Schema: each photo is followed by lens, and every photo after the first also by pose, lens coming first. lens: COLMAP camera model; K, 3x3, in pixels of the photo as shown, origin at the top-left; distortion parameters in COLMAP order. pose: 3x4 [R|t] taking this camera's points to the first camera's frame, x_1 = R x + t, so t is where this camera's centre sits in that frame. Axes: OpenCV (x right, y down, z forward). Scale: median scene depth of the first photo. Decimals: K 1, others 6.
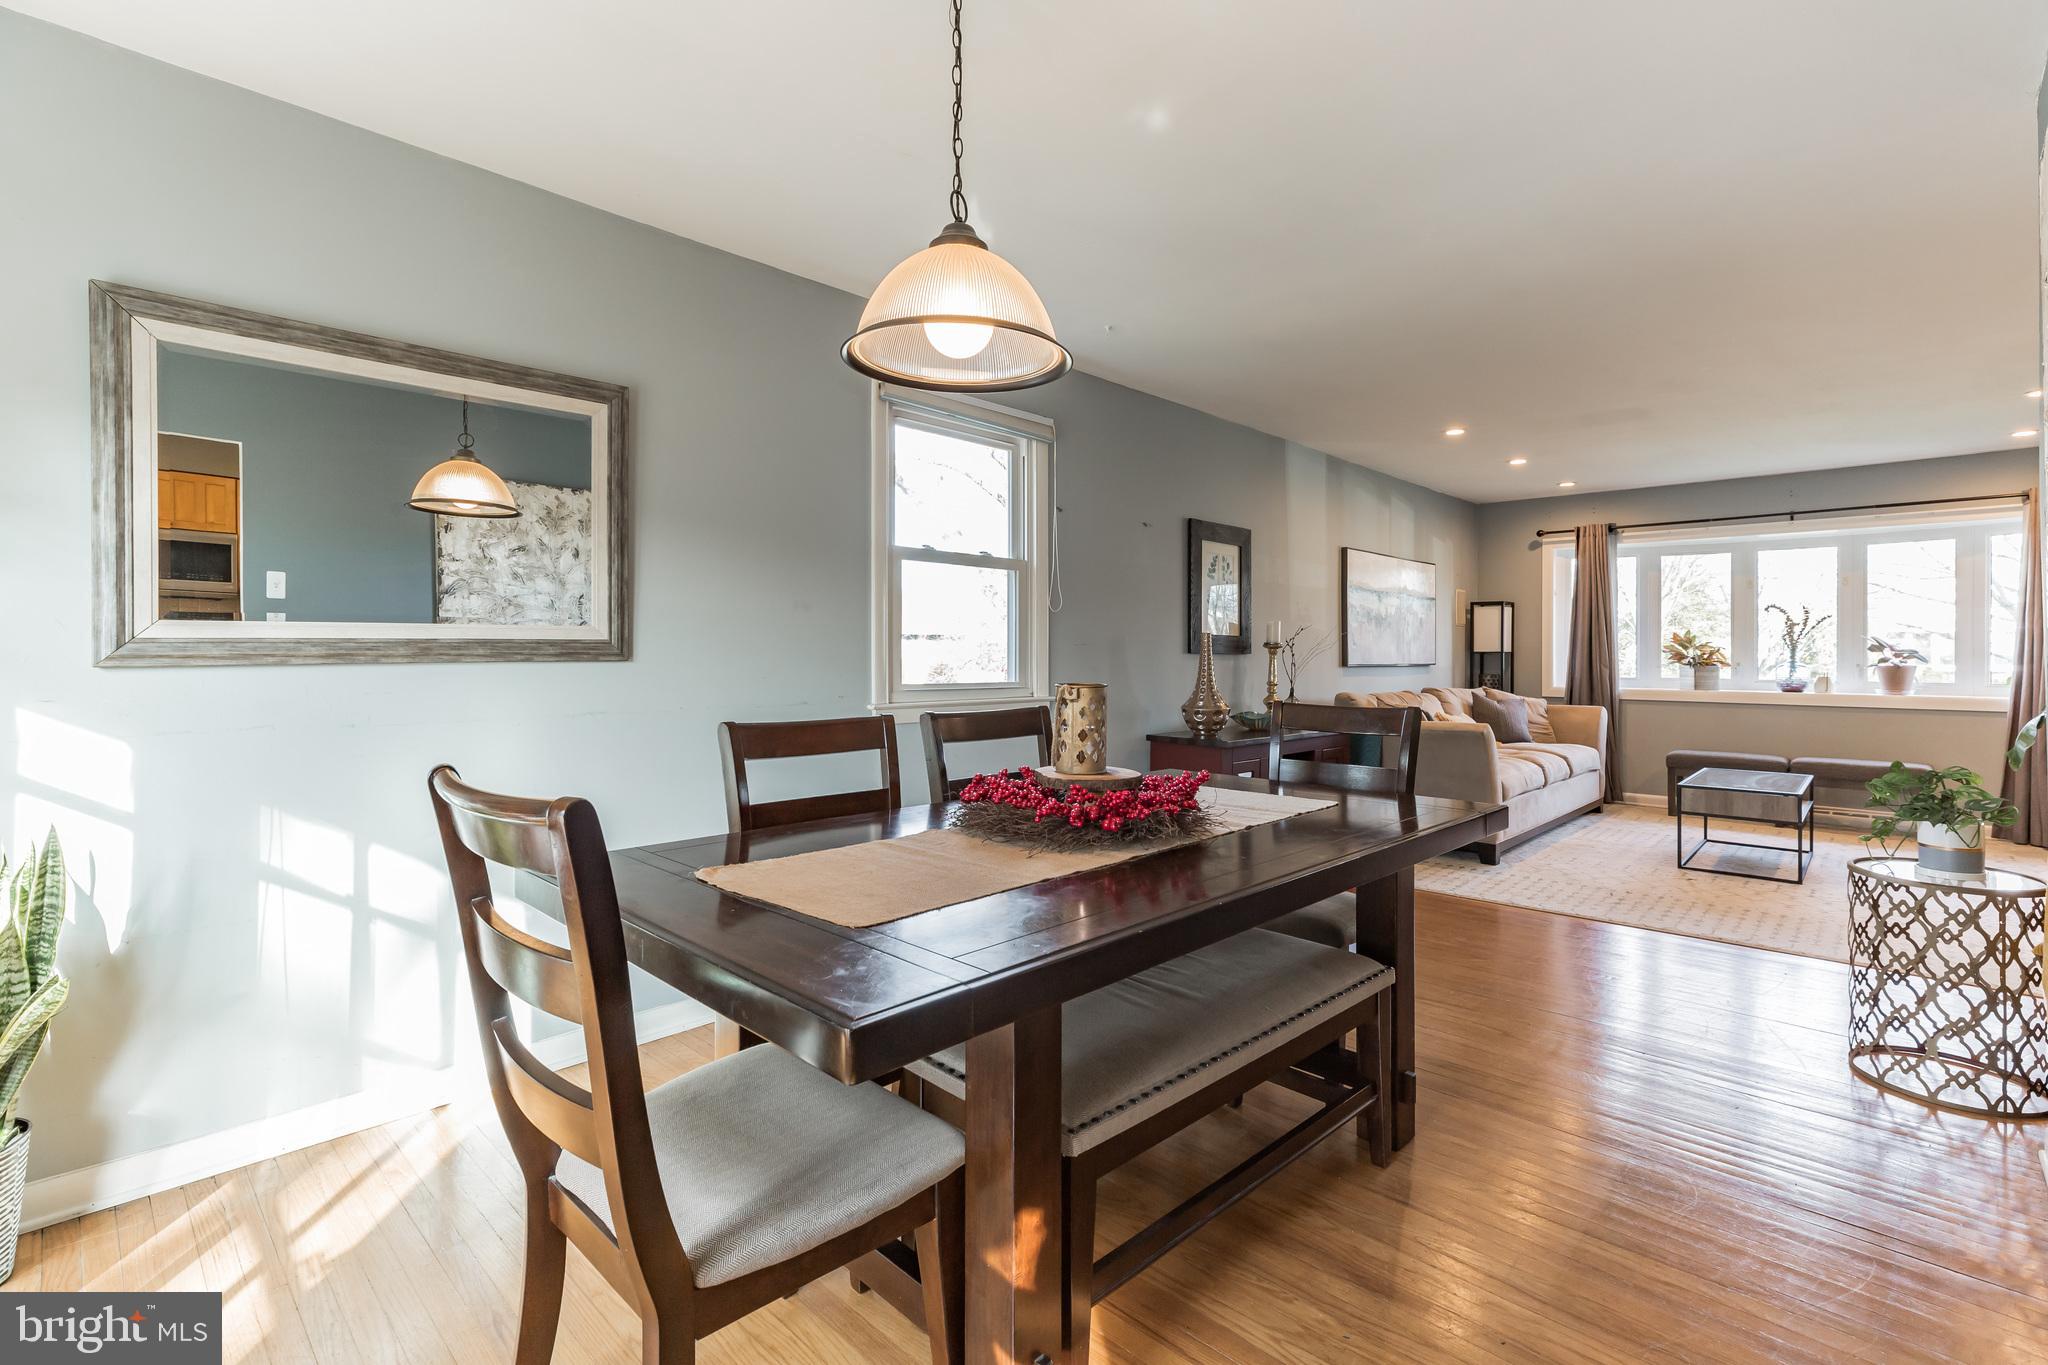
lens RADIAL K [[931.5, 0, 1025.9], [0, 931.5, 653.2], [0, 0, 1]] dist [0.000765, 0.000382]
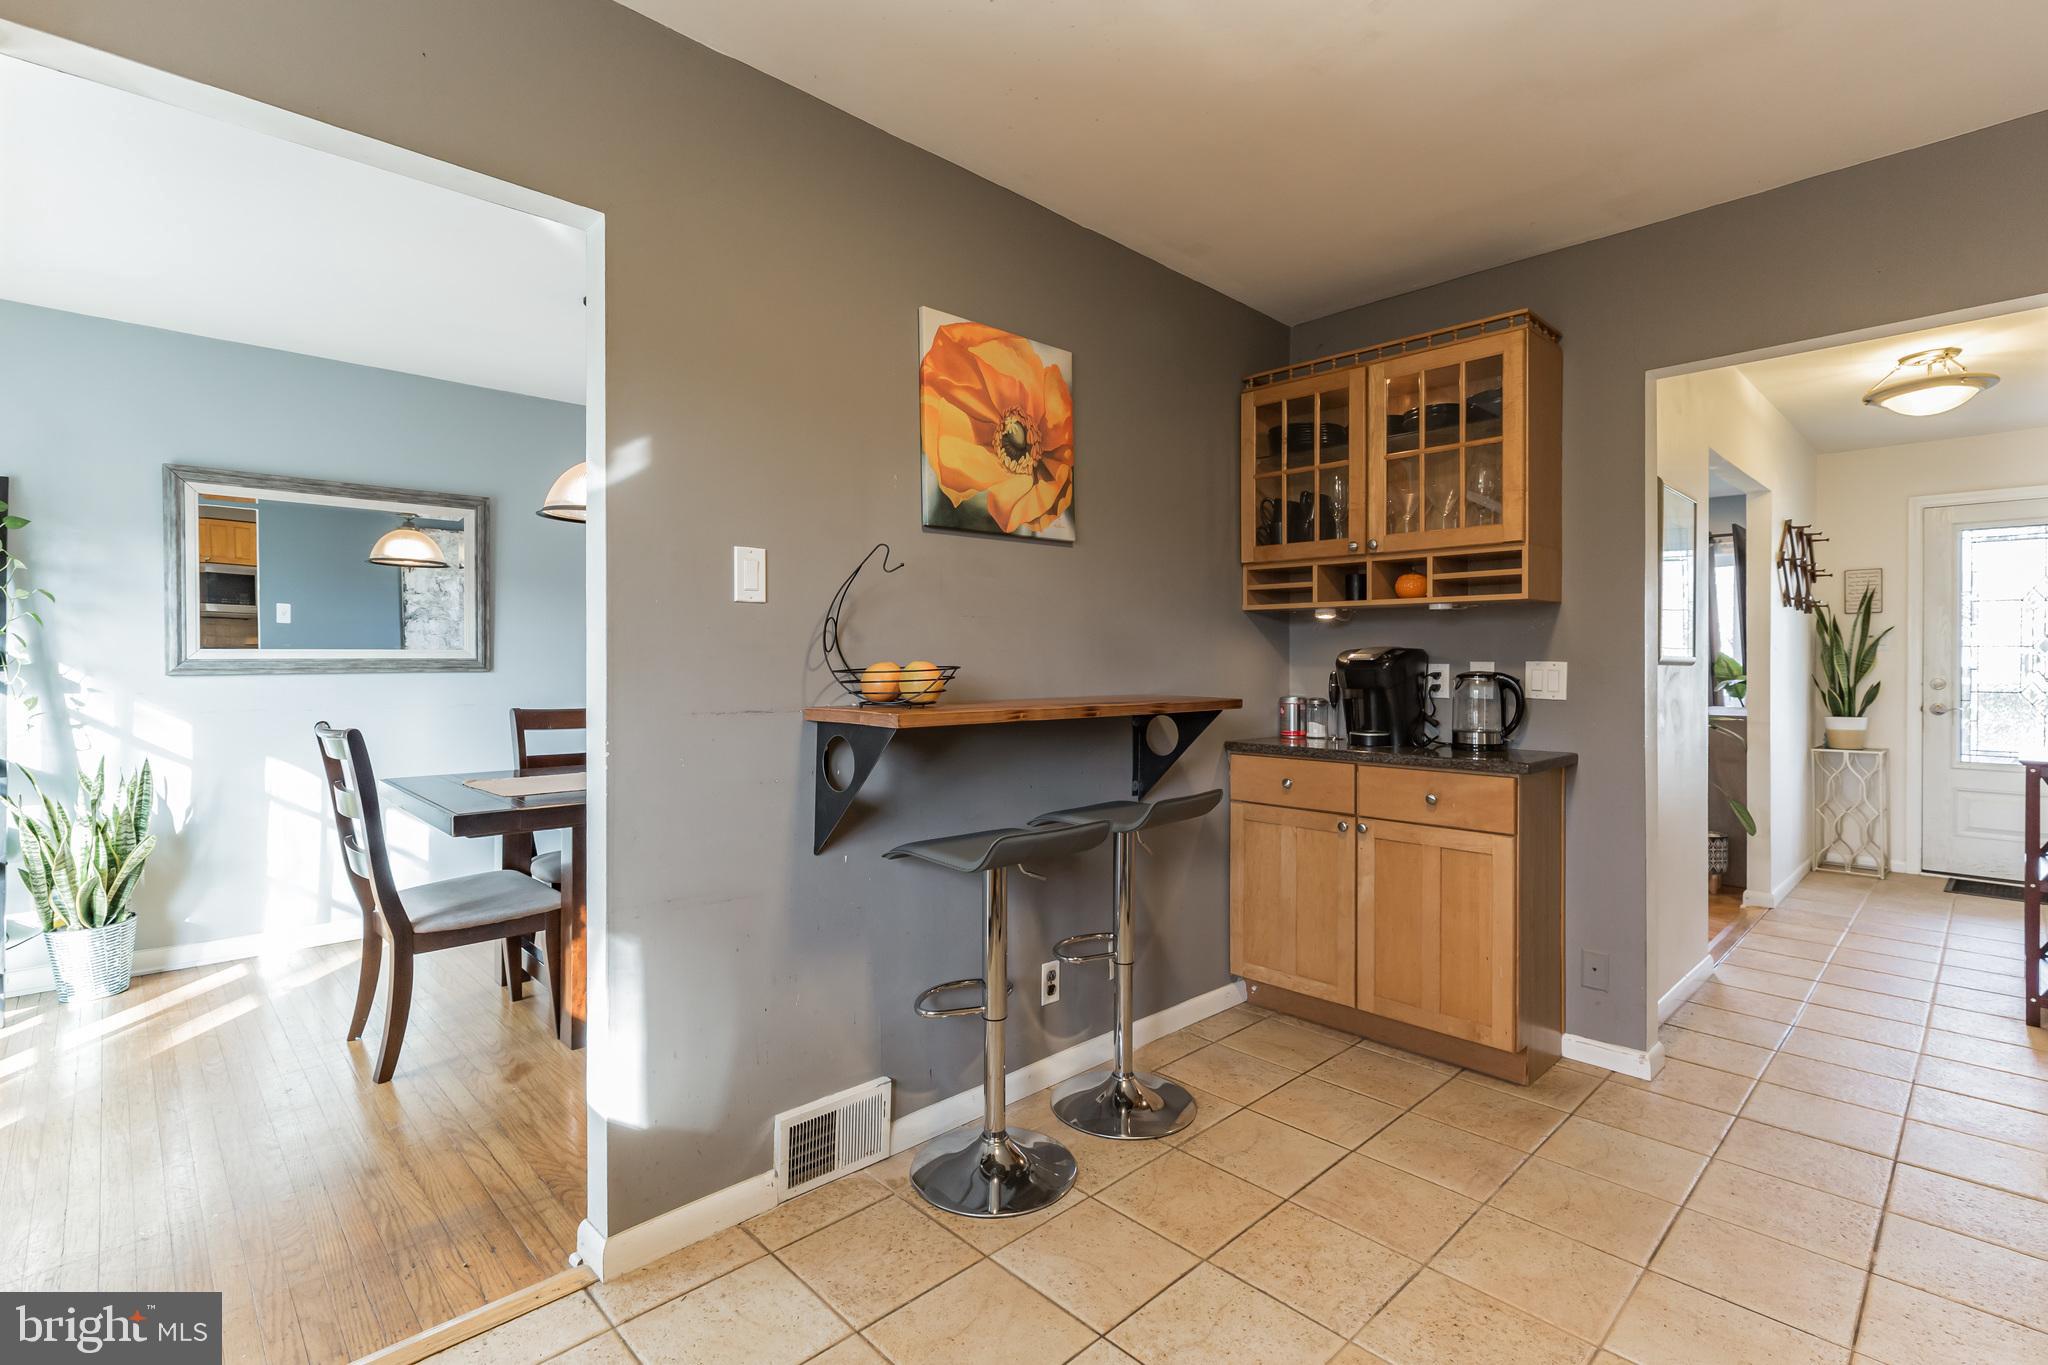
lens RADIAL K [[951.0, 0, 1026.0], [0, 951.0, 668.5], [0, 0, 1]] dist [0.000176, 0.000754]
pose [[0.999449, 0.003808, -0.032988, 0.229419], [-0.003541, 0.999960, 0.008168, -0.006177], [0.033017, -0.008046, 0.999422, -0.248054]]
